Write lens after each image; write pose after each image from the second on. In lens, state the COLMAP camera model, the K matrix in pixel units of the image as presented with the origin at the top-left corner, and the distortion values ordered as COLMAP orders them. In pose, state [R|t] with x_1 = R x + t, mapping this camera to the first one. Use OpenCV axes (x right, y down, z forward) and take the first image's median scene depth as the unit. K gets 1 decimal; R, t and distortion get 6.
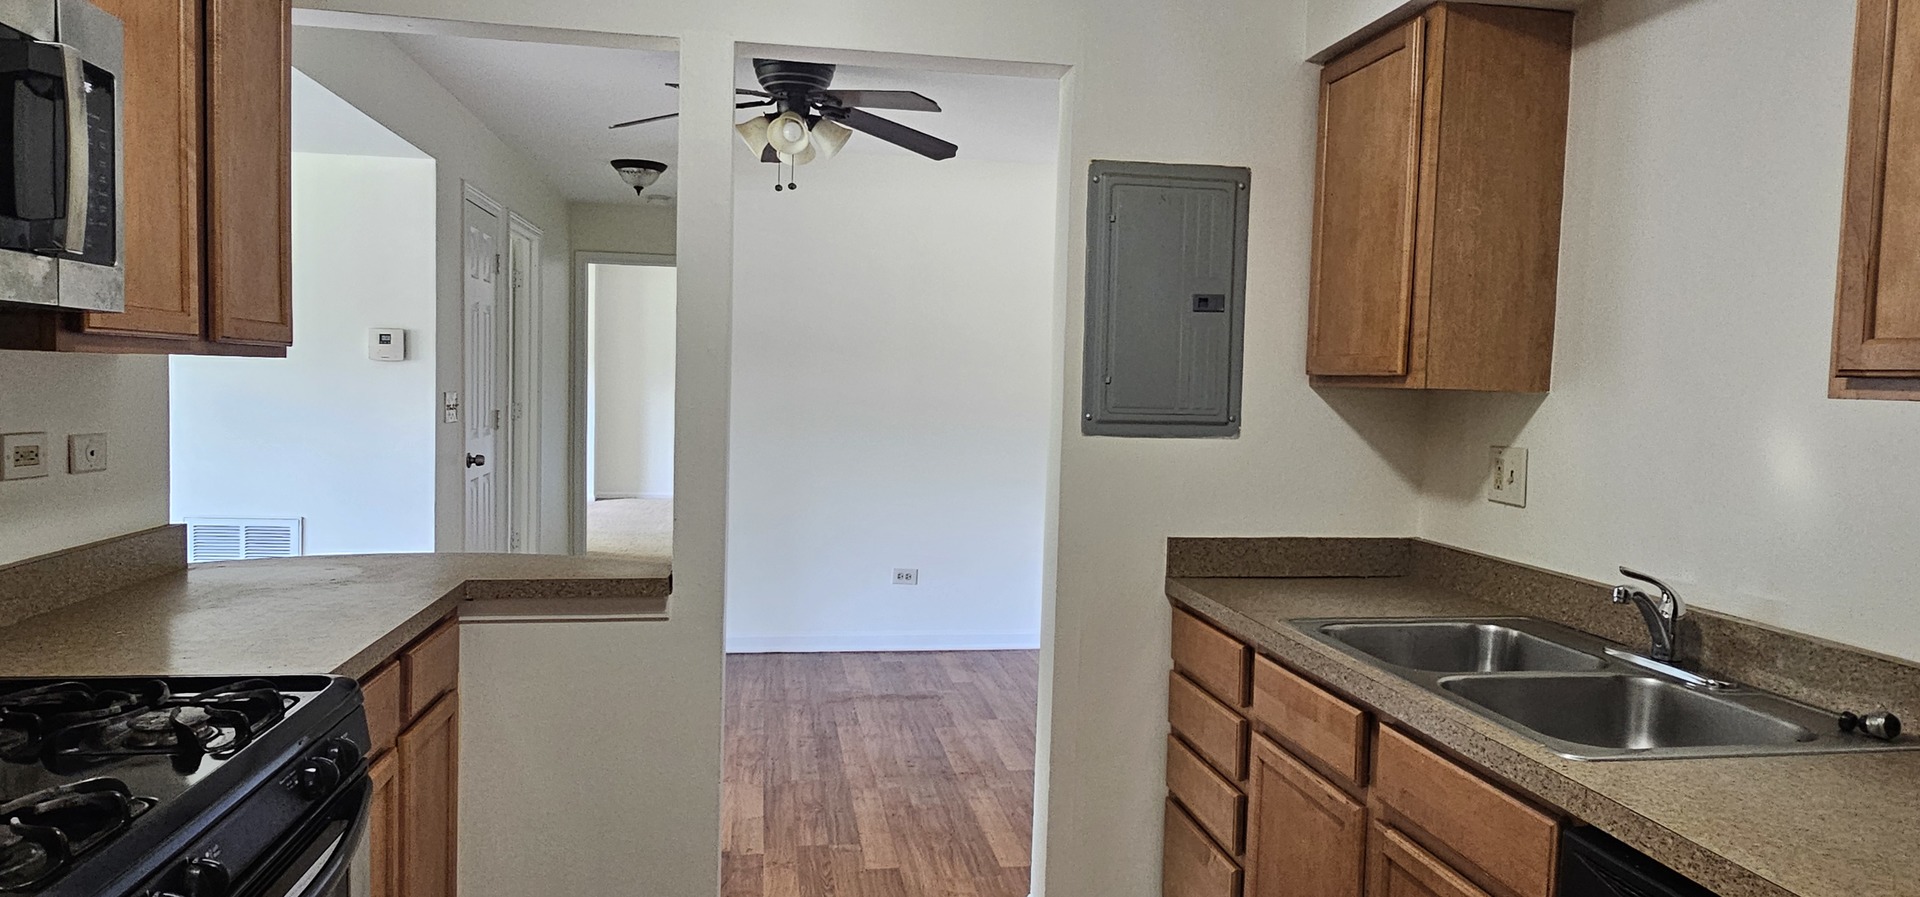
lens RADIAL K [[1151.6, 0, 960.0], [0, 1151.6, 448.5], [0, 0, 1]] dist [0.010754, 0.013240]
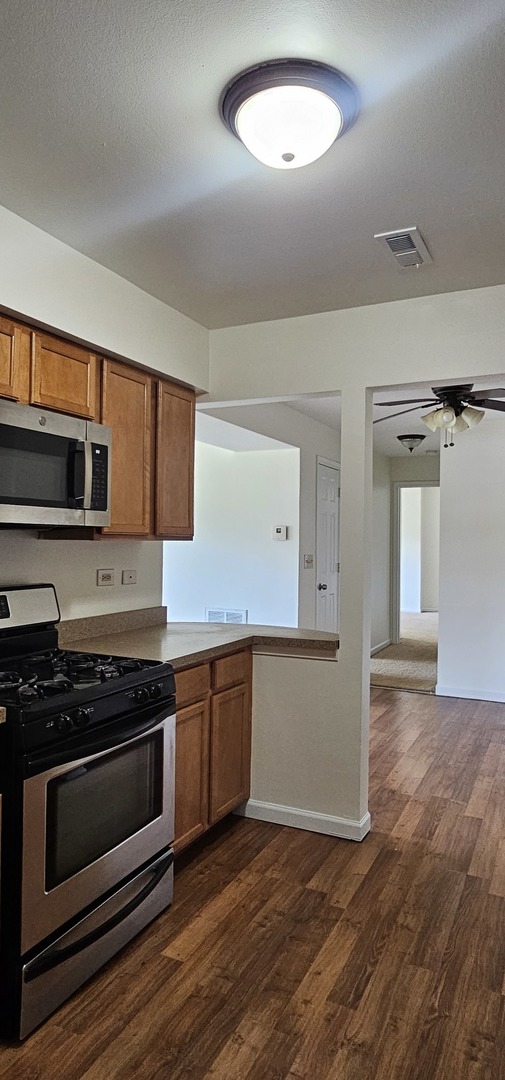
lens RADIAL K [[643.3, 0, 252.5], [0, 643.3, 540.0], [0, 0, 1]] dist [0.001068, -0.001245]
pose [[0.815942, -0.019232, -0.577814, 0.203036], [-0.022385, 0.997646, -0.064816, 0.004765], [0.577701, 0.065820, 0.813590, -0.037915]]
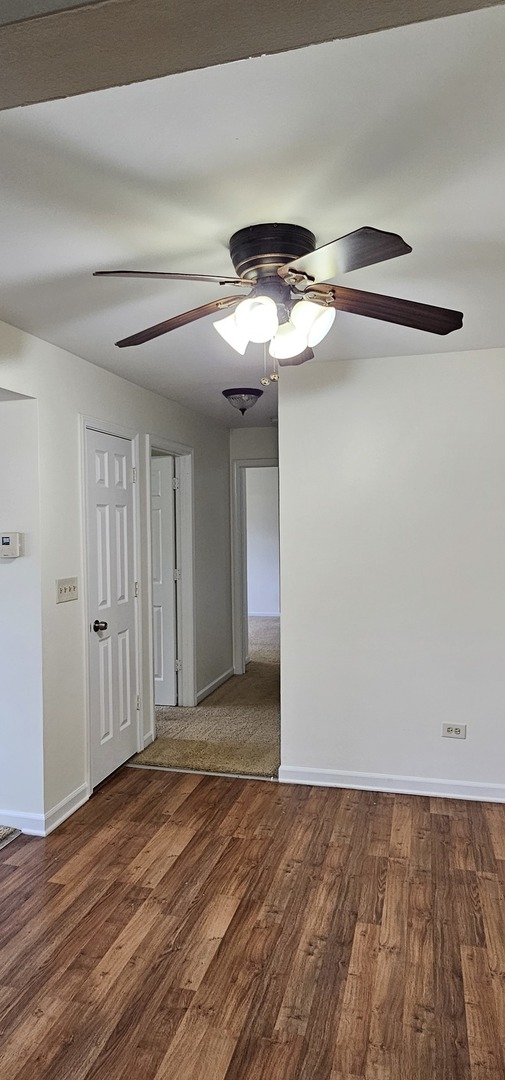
lens RADIAL K [[656.2, 0, 252.5], [0, 656.2, 540.0], [0, 0, 1]] dist [0.004866, 0.002478]
pose [[0.910098, -0.031019, -0.413230, 0.063363], [0.015790, 0.999066, -0.040217, -0.073674], [0.414092, 0.030076, 0.909738, 0.527110]]
